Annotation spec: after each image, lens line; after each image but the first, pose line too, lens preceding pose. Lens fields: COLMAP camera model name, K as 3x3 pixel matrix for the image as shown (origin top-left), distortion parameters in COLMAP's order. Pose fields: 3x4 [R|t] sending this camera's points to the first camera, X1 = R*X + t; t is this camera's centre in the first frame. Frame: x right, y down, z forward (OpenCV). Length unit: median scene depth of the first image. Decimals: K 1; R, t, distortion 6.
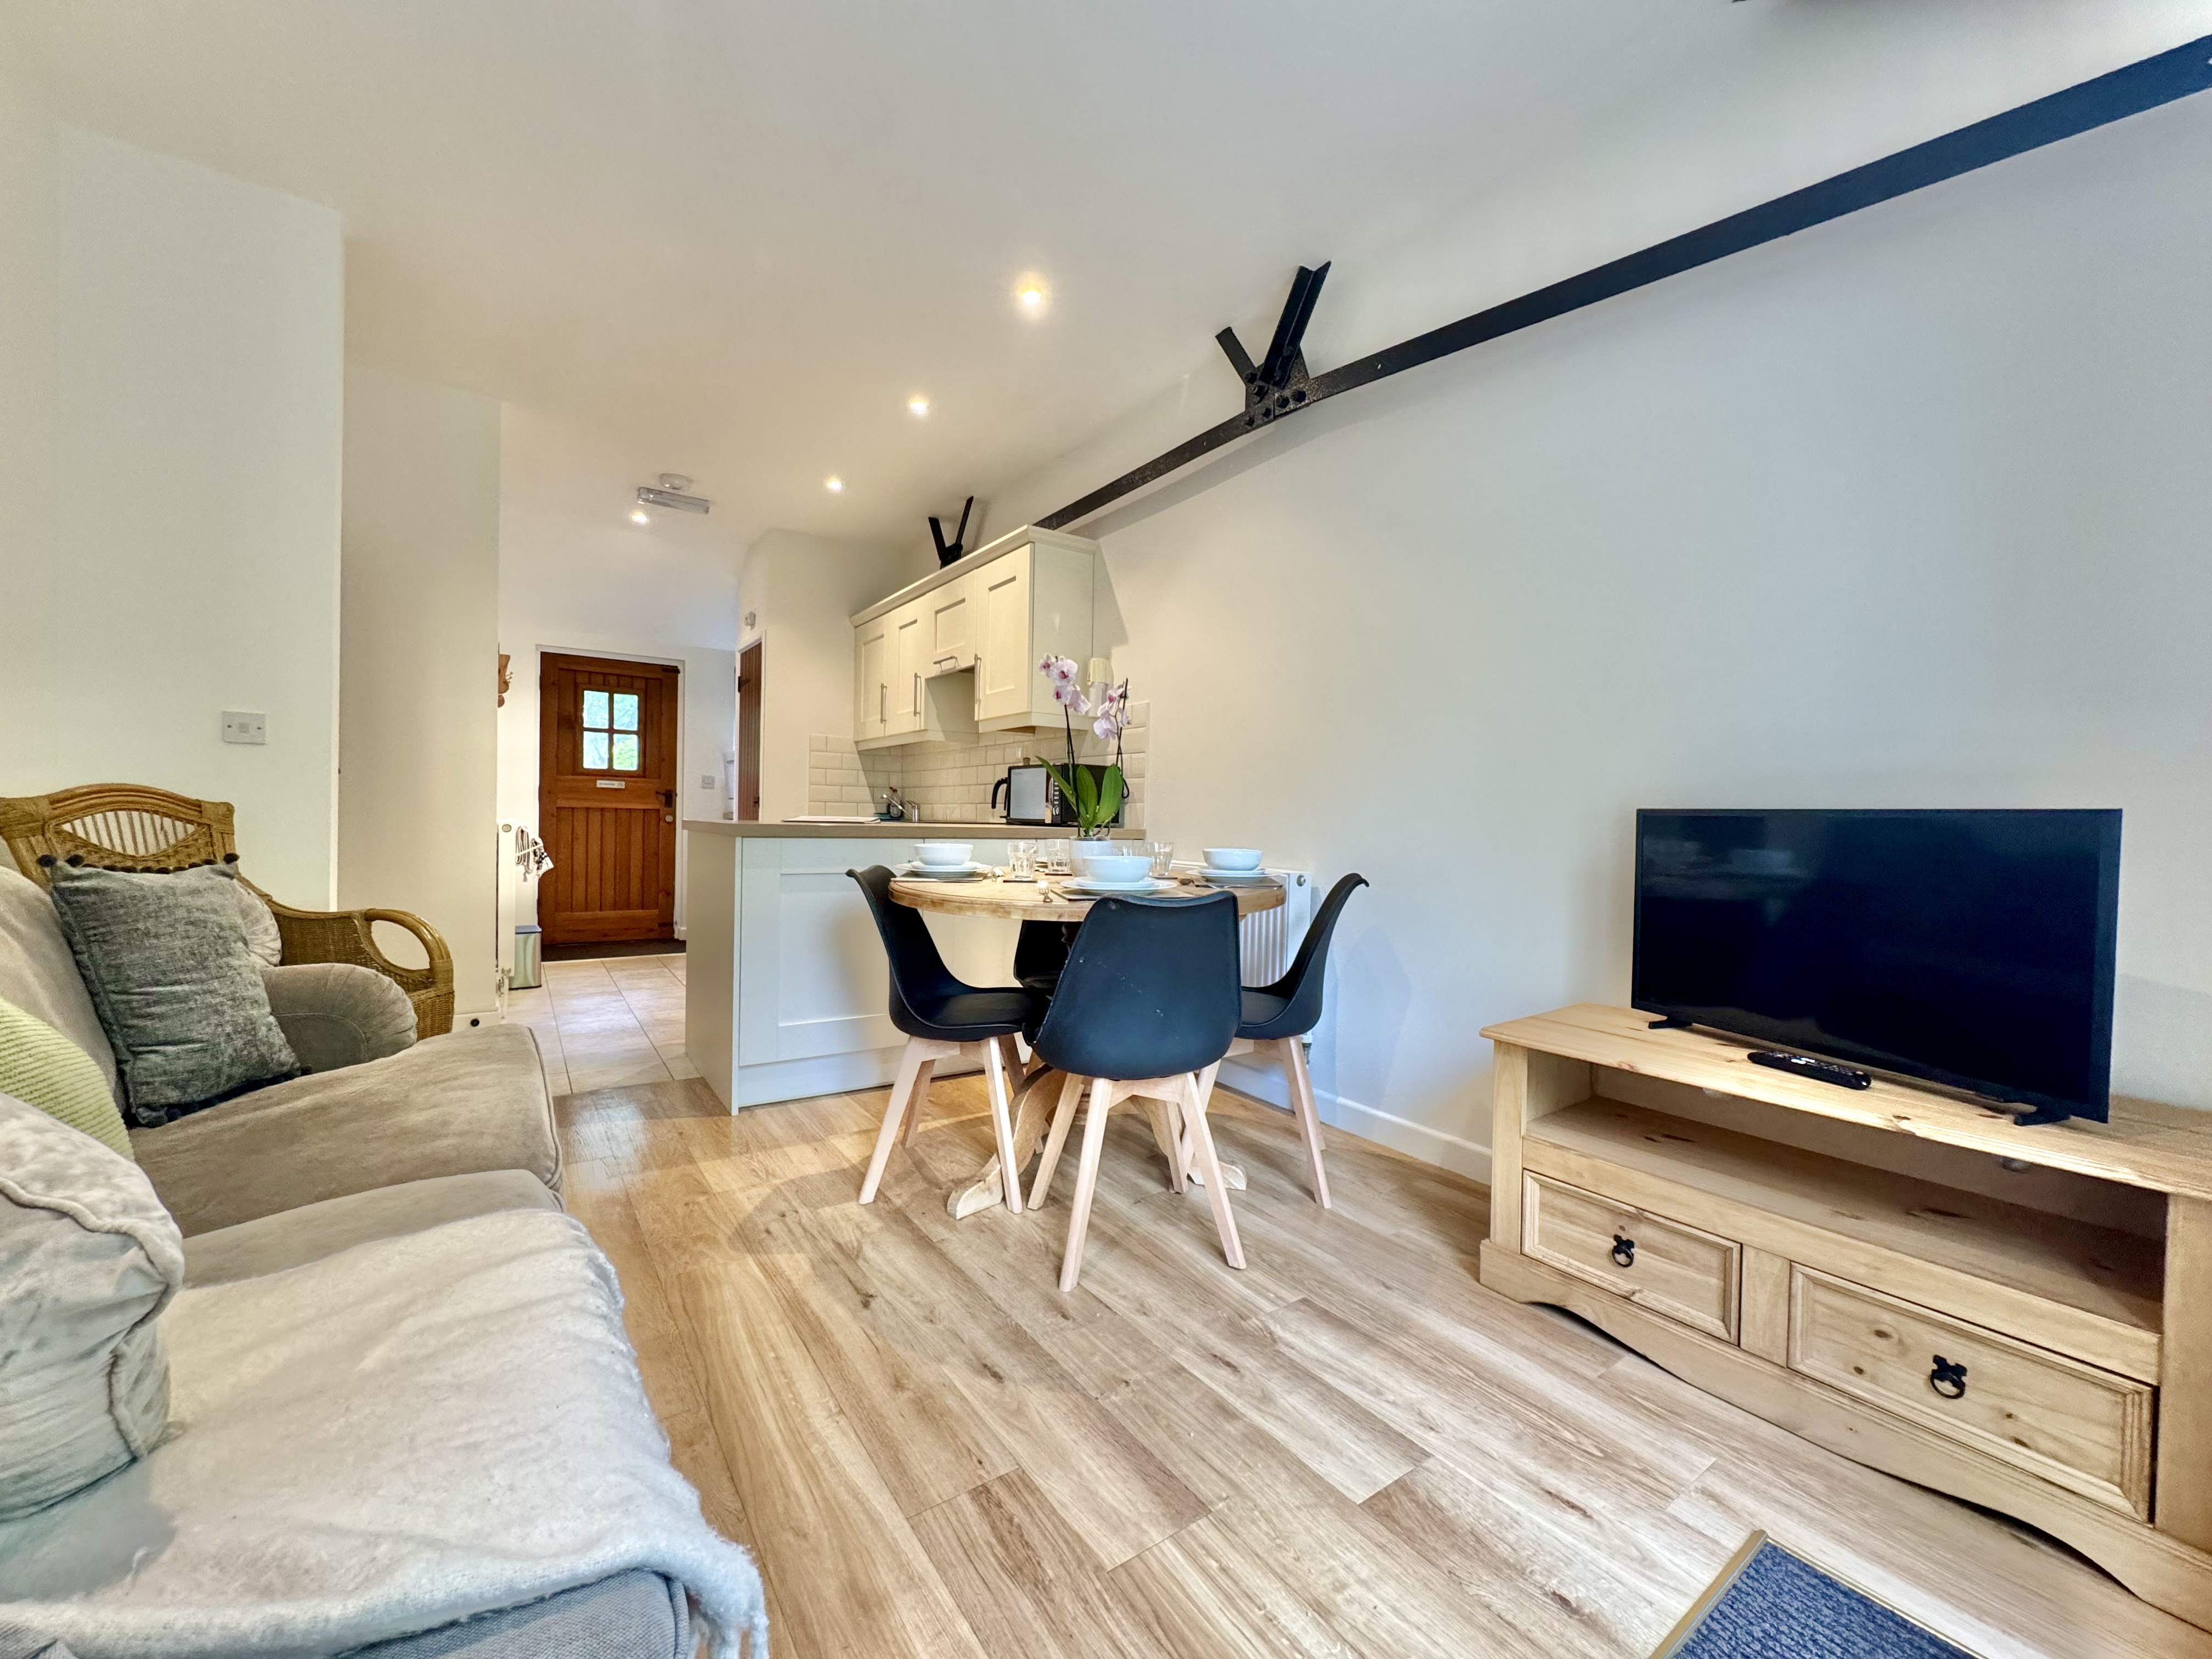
lens RADIAL K [[880.7, 0, 1105.5], [0, 880.7, 838.9], [0, 0, 1]] dist [0.000015, -0.000197]
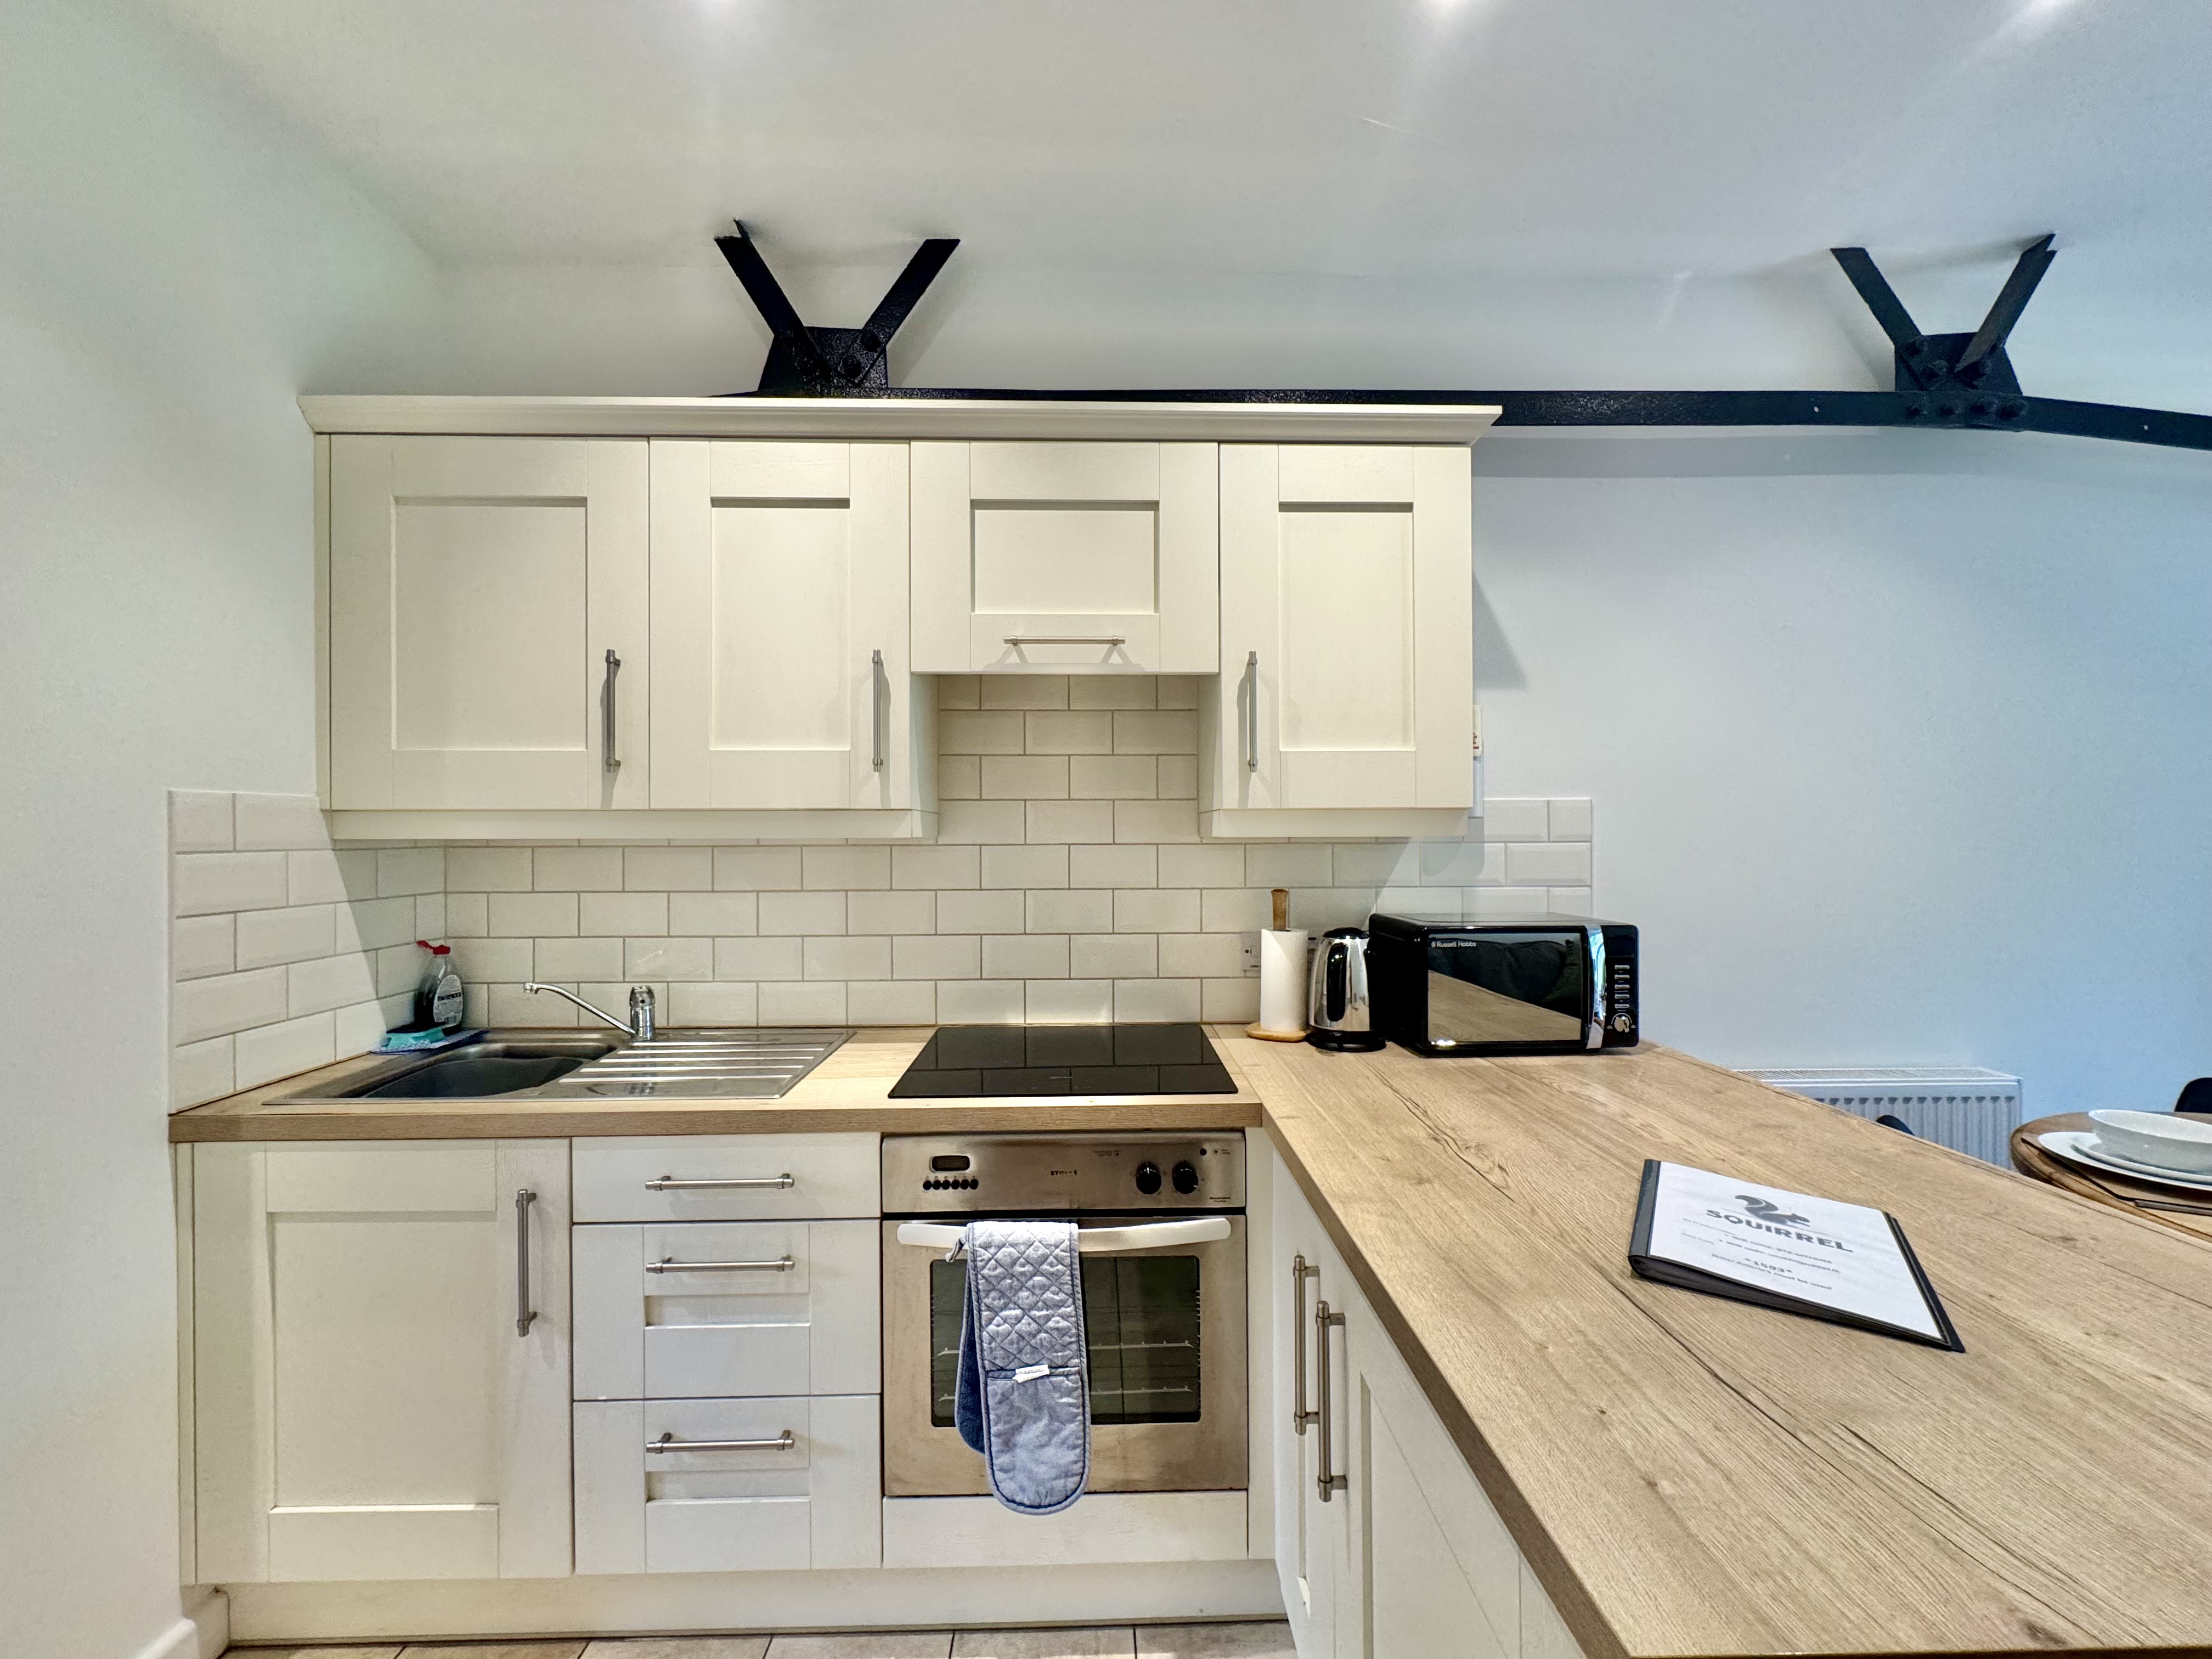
lens RADIAL K [[880.7, 0, 1105.5], [0, 880.7, 838.9], [0, 0, 1]] dist [0.000015, -0.000197]
pose [[0.559188, -0.015167, 0.828902, -1.328910], [0.031222, 0.999509, -0.002774, -0.314981], [-0.828453, 0.027431, 0.559386, 2.093943]]
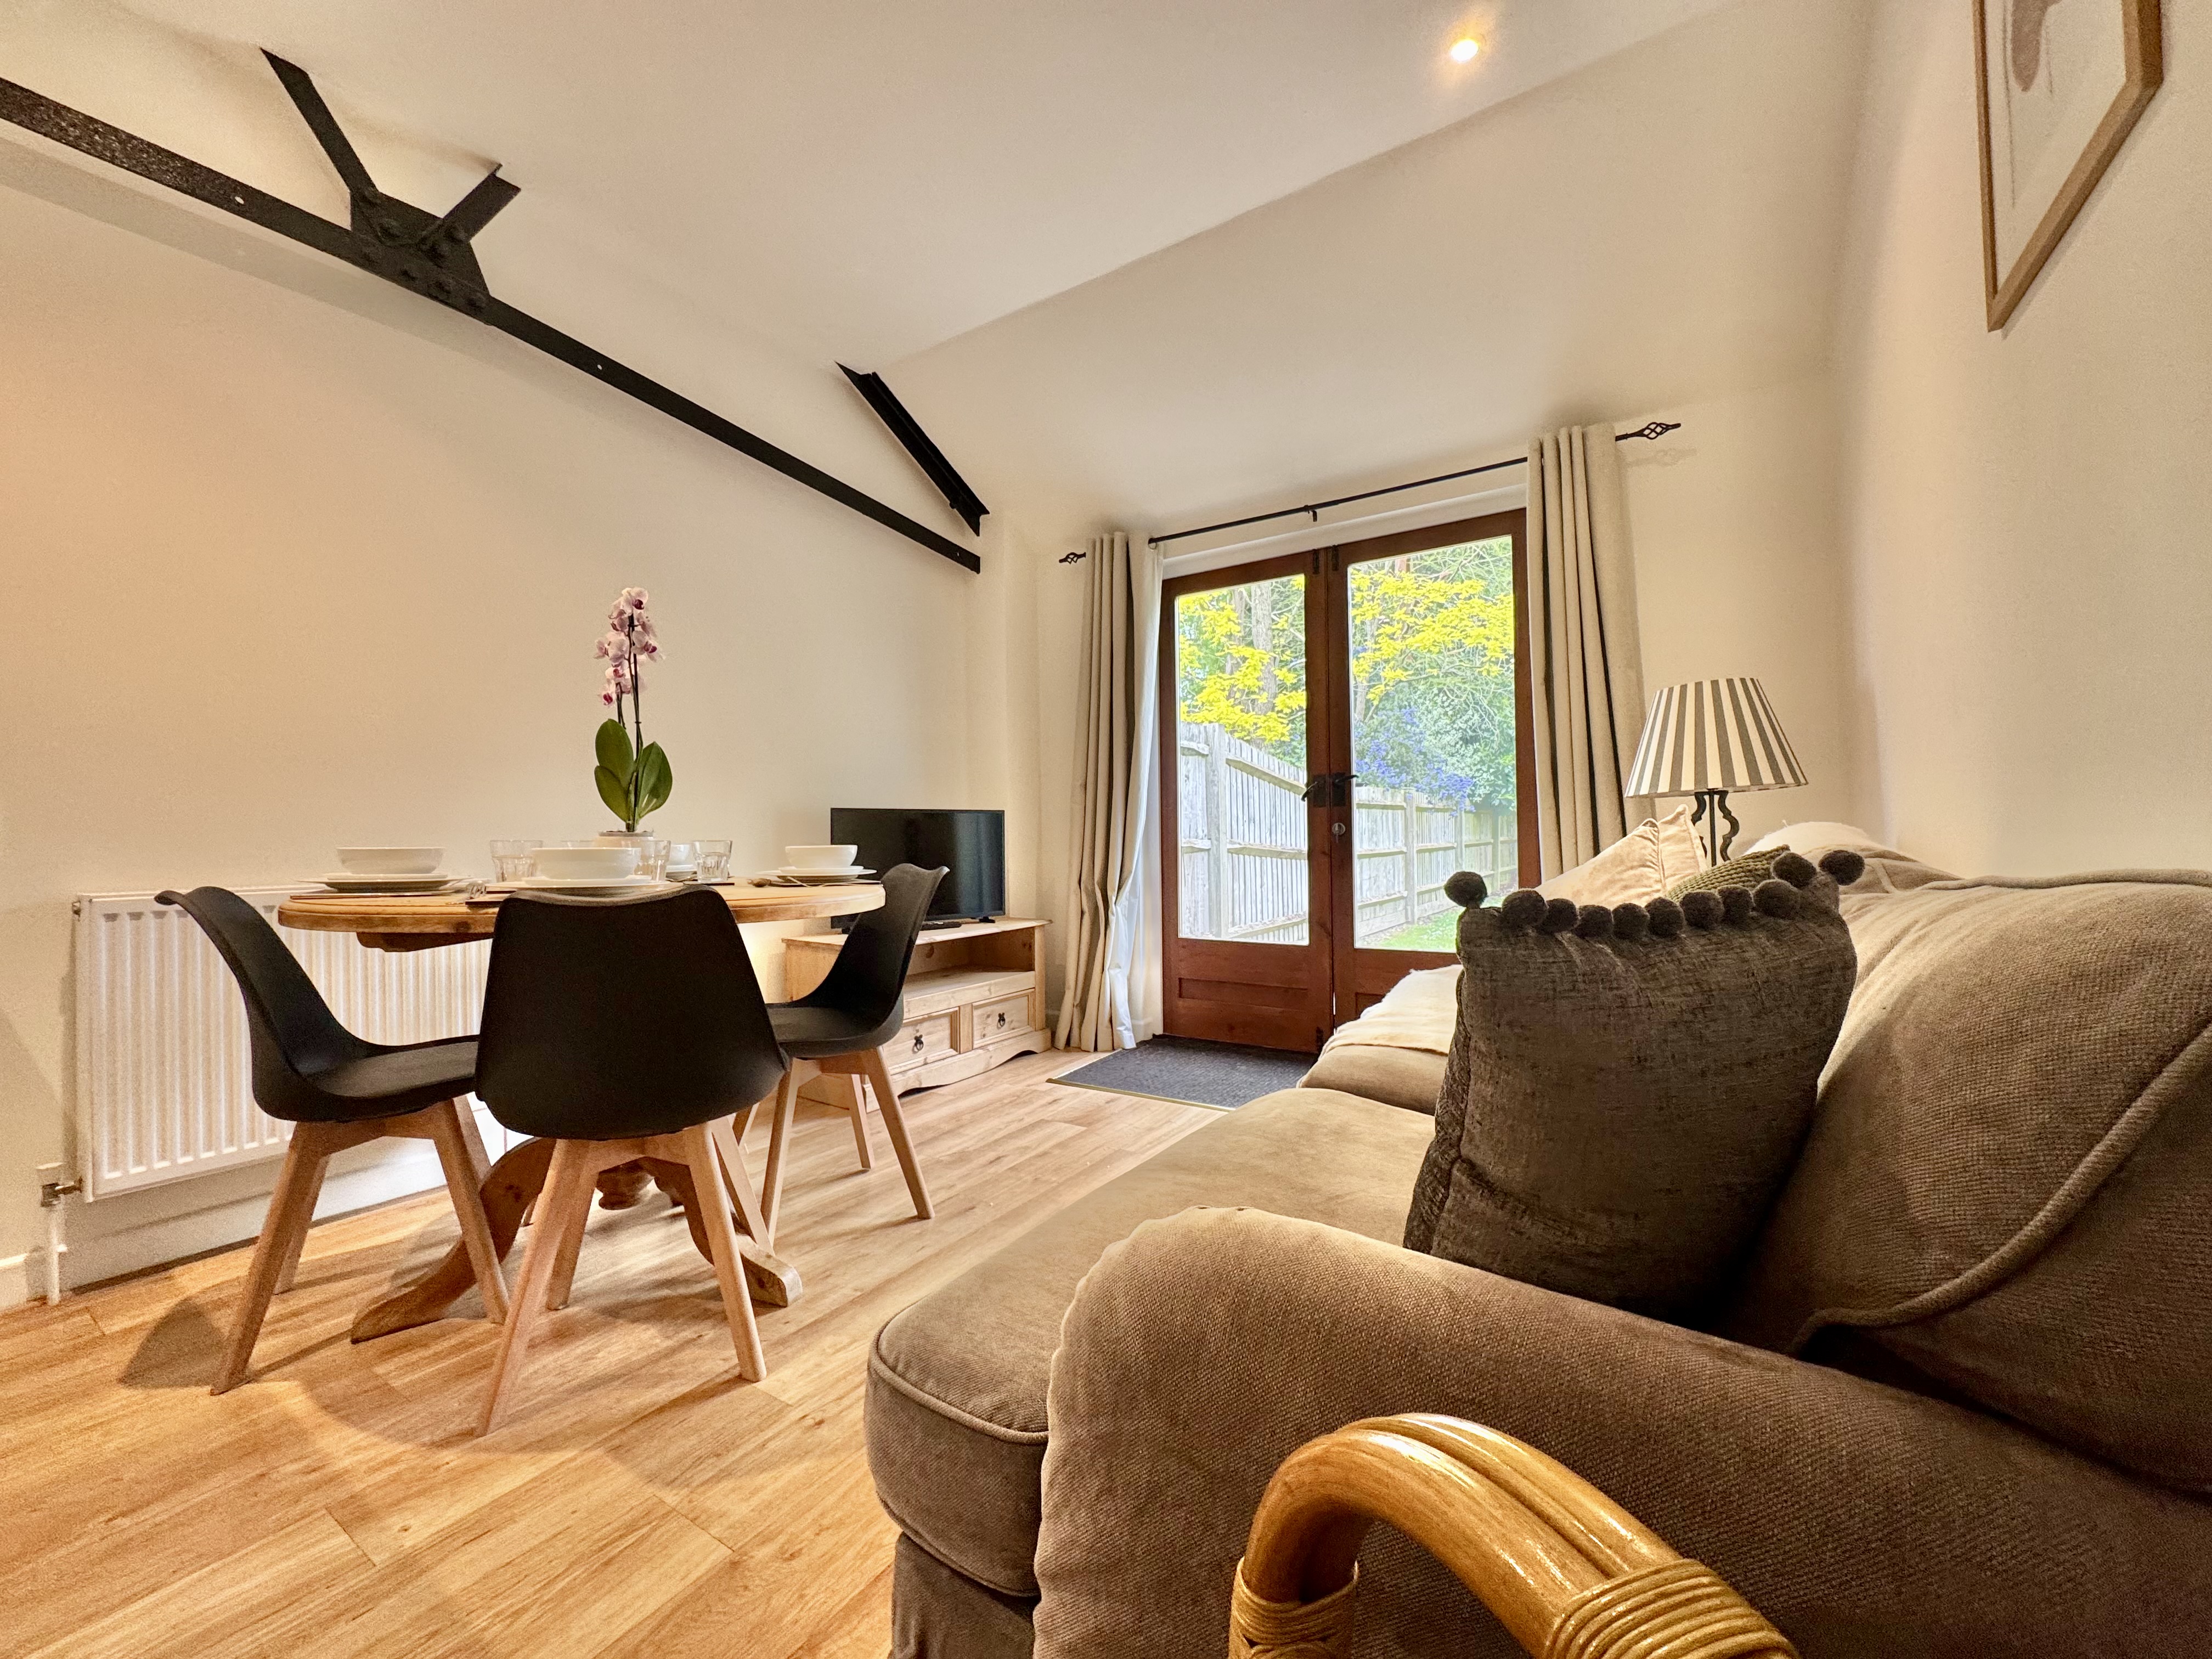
lens RADIAL K [[880.7, 0, 1105.5], [0, 880.7, 838.9], [0, 0, 1]] dist [0.000015, -0.000197]
pose [[-0.368142, -0.012858, 0.929681, -1.332550], [0.029072, 0.999256, 0.025332, -0.004577], [-0.929315, 0.036353, -0.367494, 1.329793]]
